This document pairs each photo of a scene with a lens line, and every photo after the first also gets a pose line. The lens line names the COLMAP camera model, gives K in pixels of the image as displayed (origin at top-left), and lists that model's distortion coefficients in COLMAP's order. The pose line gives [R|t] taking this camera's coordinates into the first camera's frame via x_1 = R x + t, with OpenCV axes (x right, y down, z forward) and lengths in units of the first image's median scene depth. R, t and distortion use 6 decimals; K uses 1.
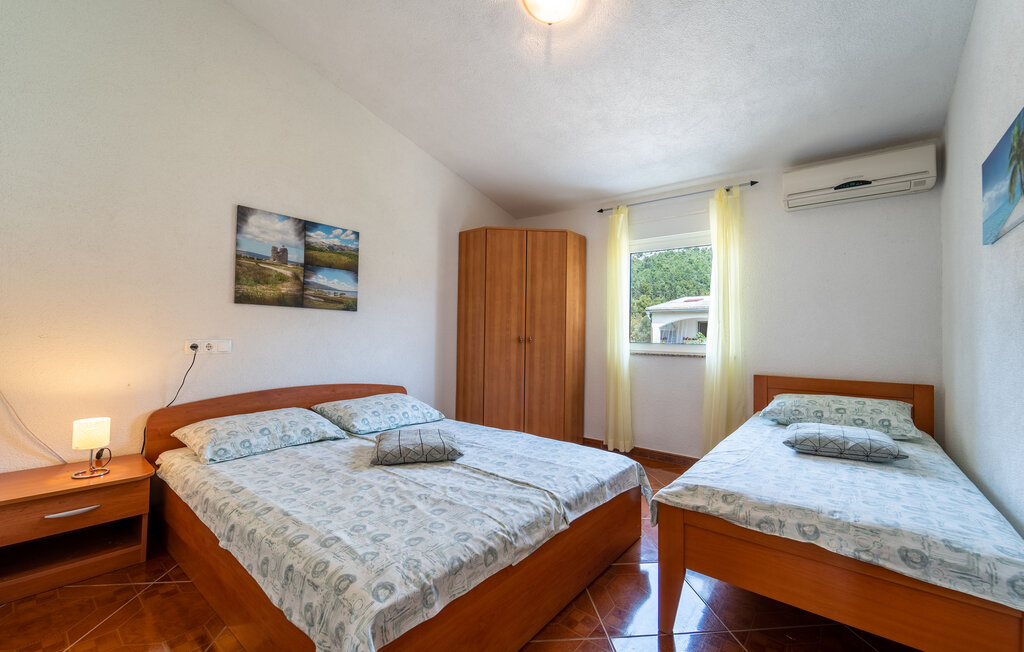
lens RADIAL K [[423.9, 0, 512.0], [0, 423.9, 326.0], [0, 0, 1]] dist [-0.000431, -0.000189]
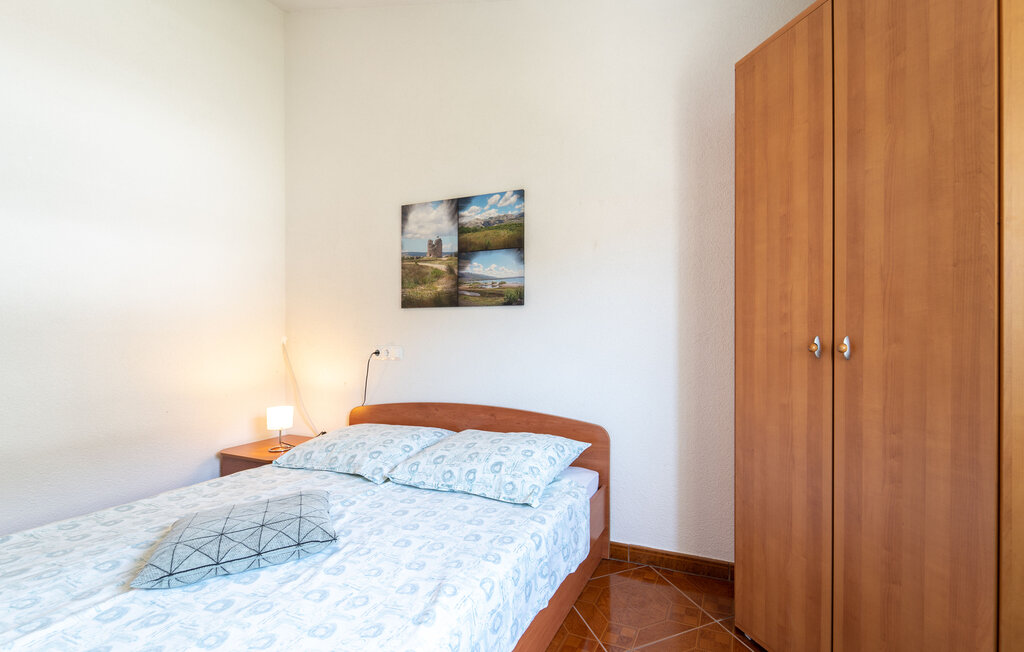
lens RADIAL K [[435.1, 0, 512.0], [0, 435.1, 338.0], [0, 0, 1]] dist [0.000693, 0.000006]
pose [[0.306260, -0.014566, -0.951836, 0.316866], [0.029430, 0.999550, -0.005827, 0.023451], [0.951493, -0.026228, 0.306551, 0.809621]]
